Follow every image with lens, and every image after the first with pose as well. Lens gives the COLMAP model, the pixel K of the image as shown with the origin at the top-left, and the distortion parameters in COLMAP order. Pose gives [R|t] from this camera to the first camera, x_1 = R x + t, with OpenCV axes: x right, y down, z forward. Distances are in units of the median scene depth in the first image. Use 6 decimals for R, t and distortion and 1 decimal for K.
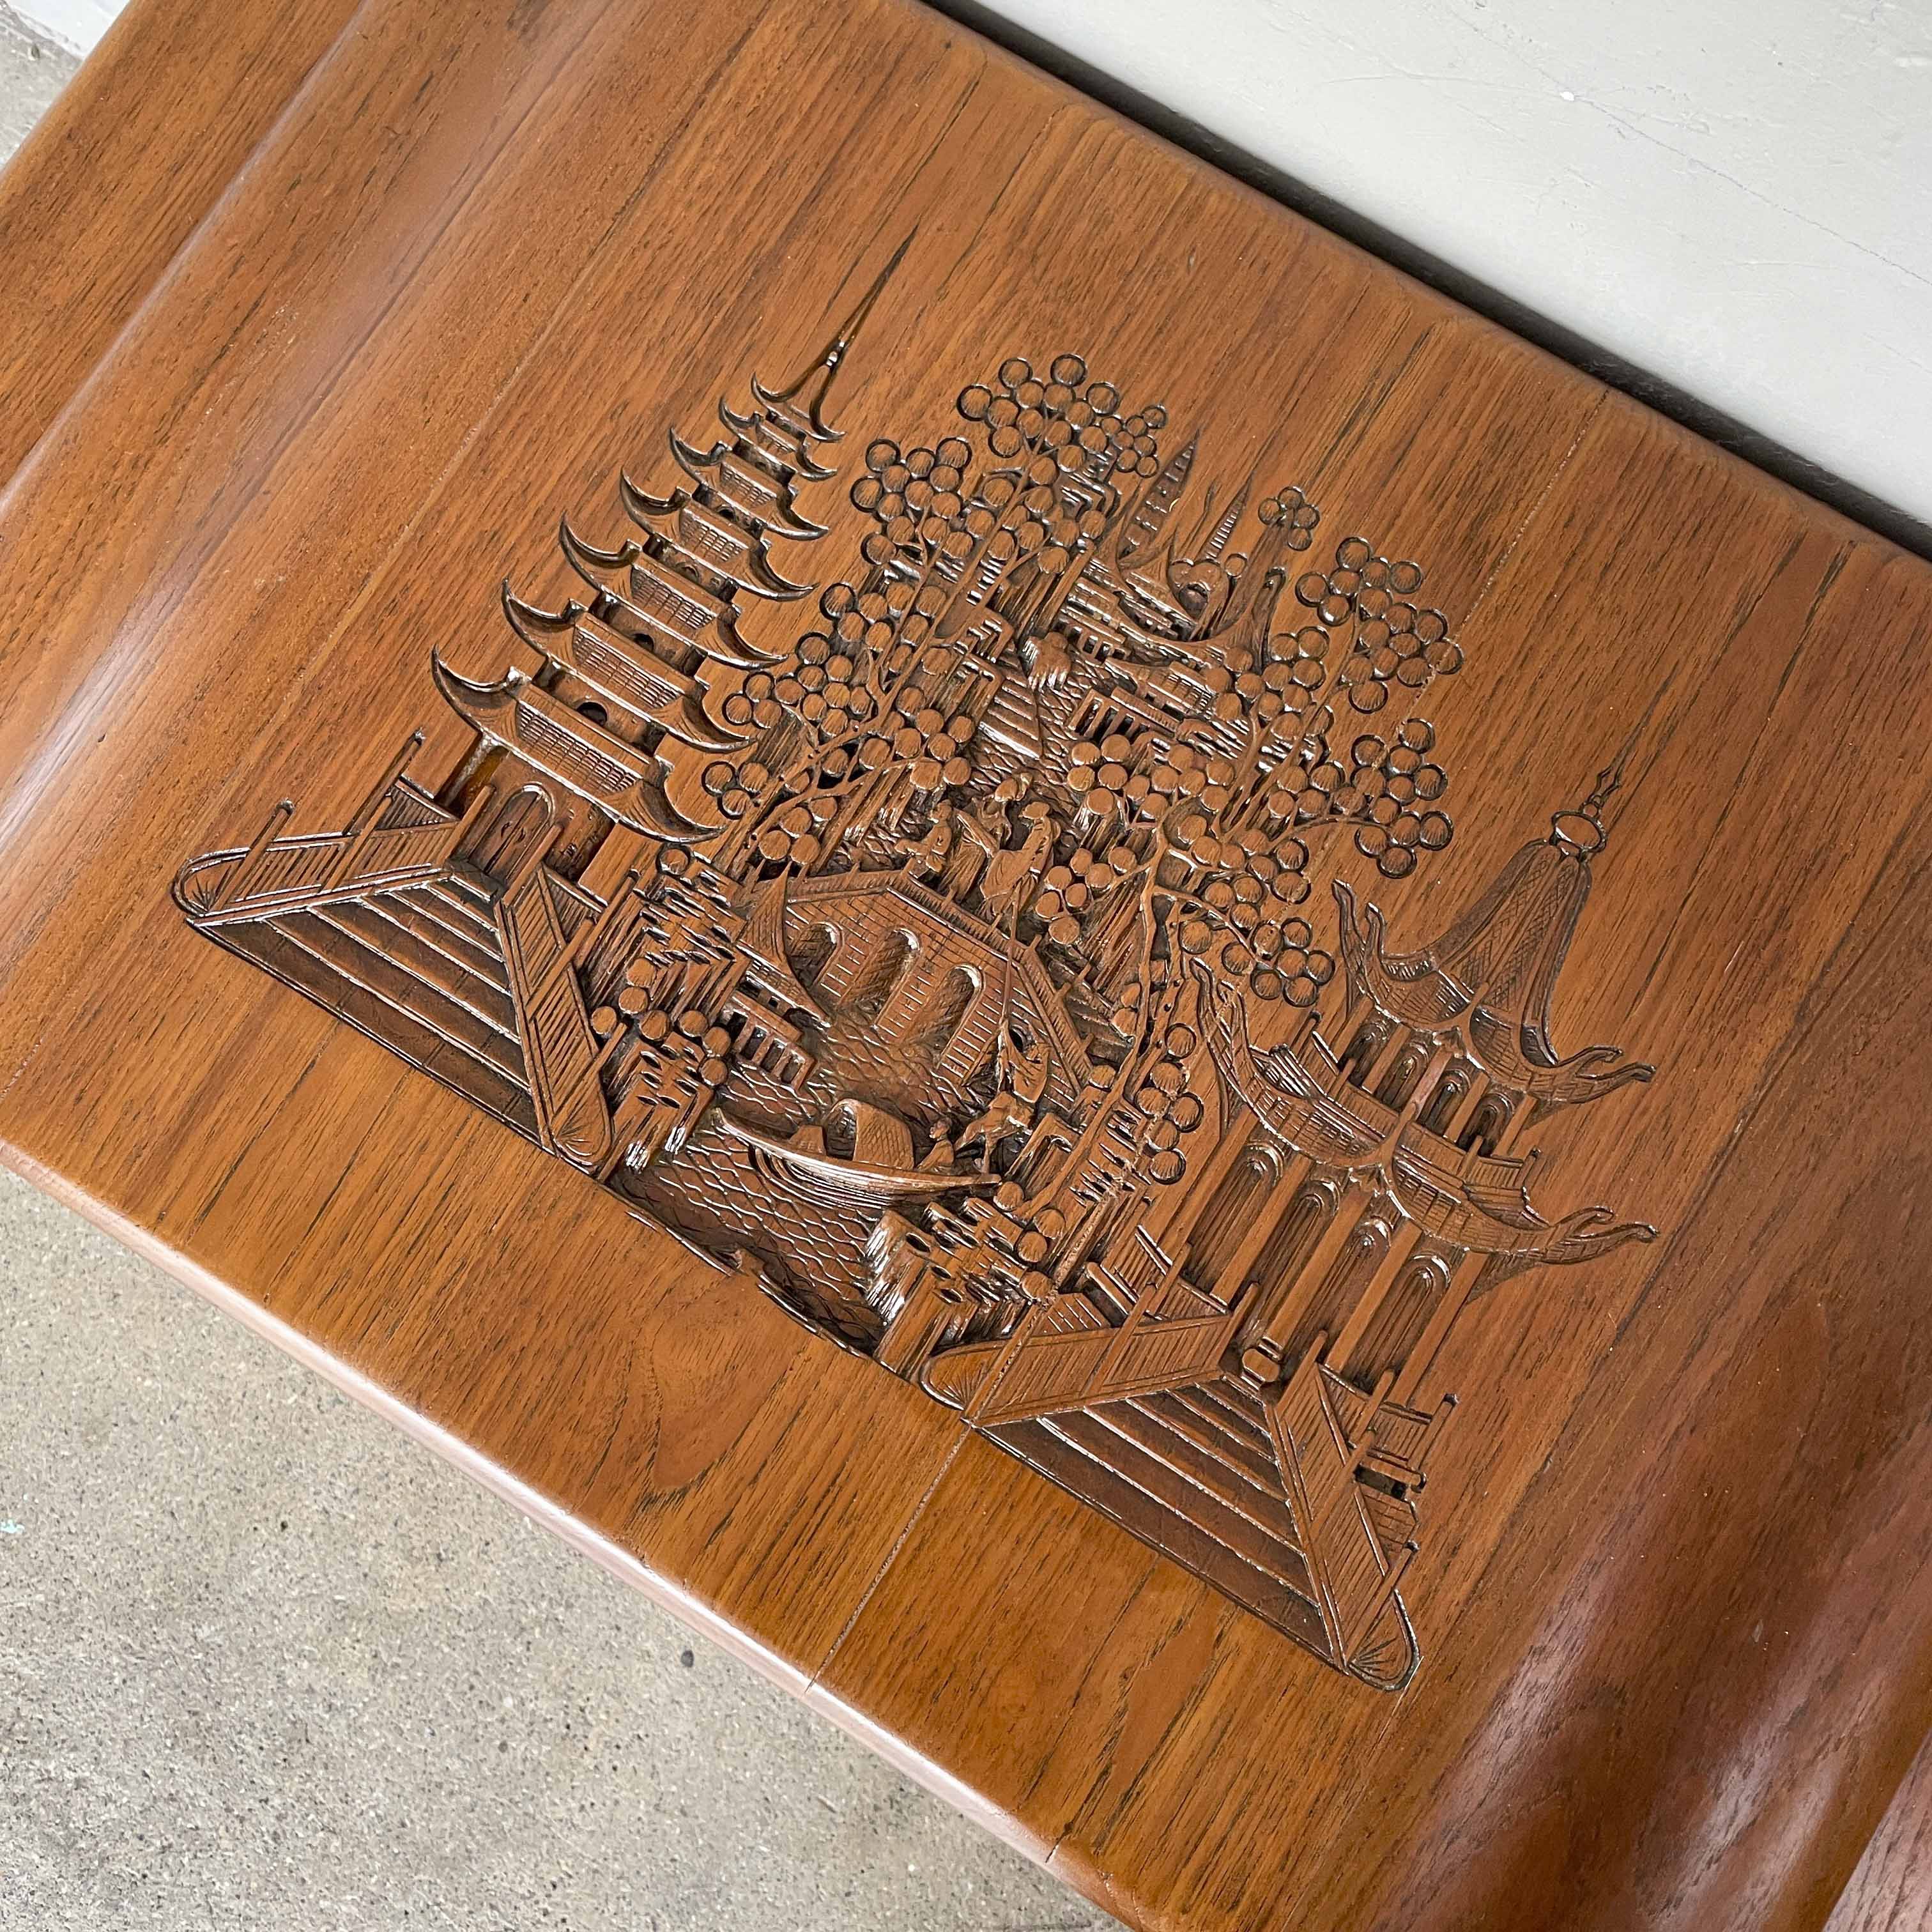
lens RADIAL K [[1979.4, 0, 946.1], [0, 1979.4, 971.9], [0, 0, 1]] dist [0.045933, 0.000000]
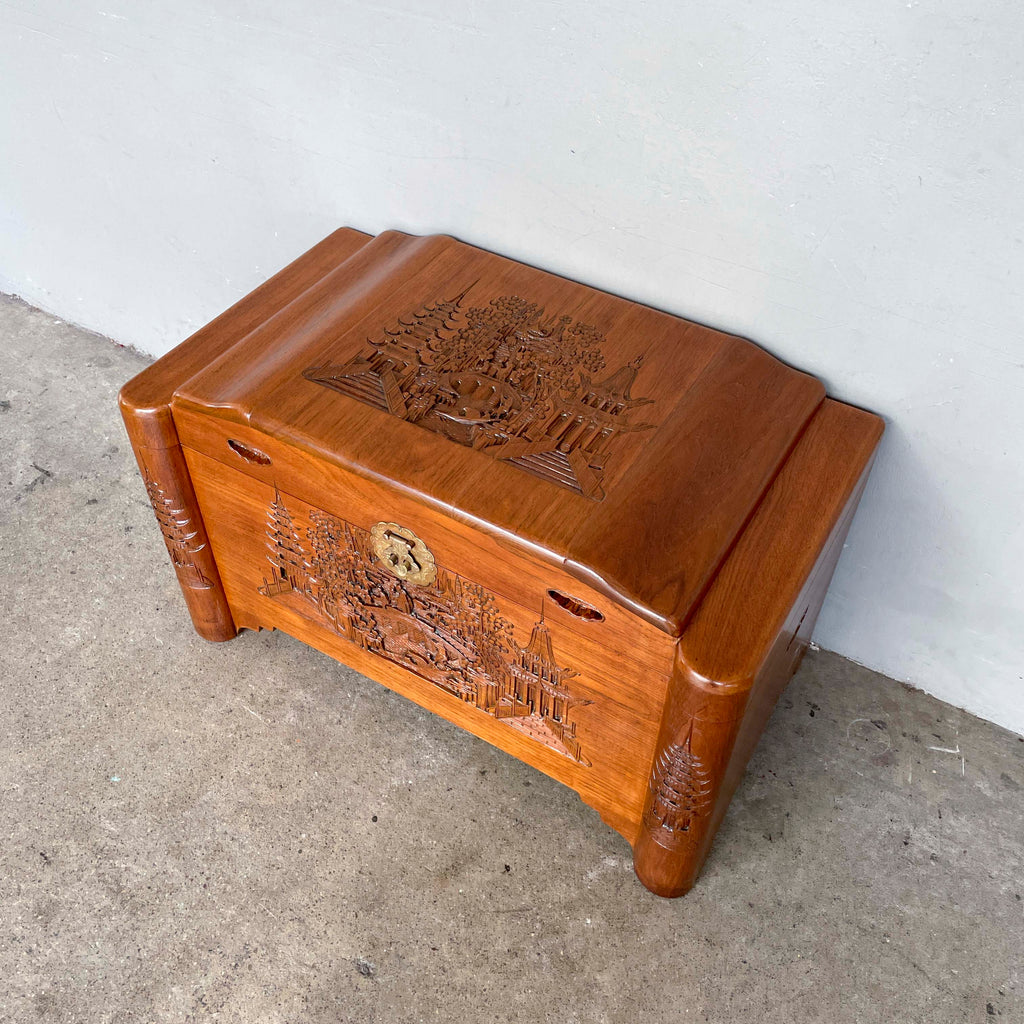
lens RADIAL K [[1083.8, 0, 501.2], [0, 1083.8, 520.1], [0, 0, 1]] dist [0.063197, 0.000000]
pose [[0.998778, 0.022149, 0.044183, -0.067062], [0.007068, 0.820767, -0.571220, 1.529015], [-0.048916, 0.570834, 0.819607, -0.717804]]
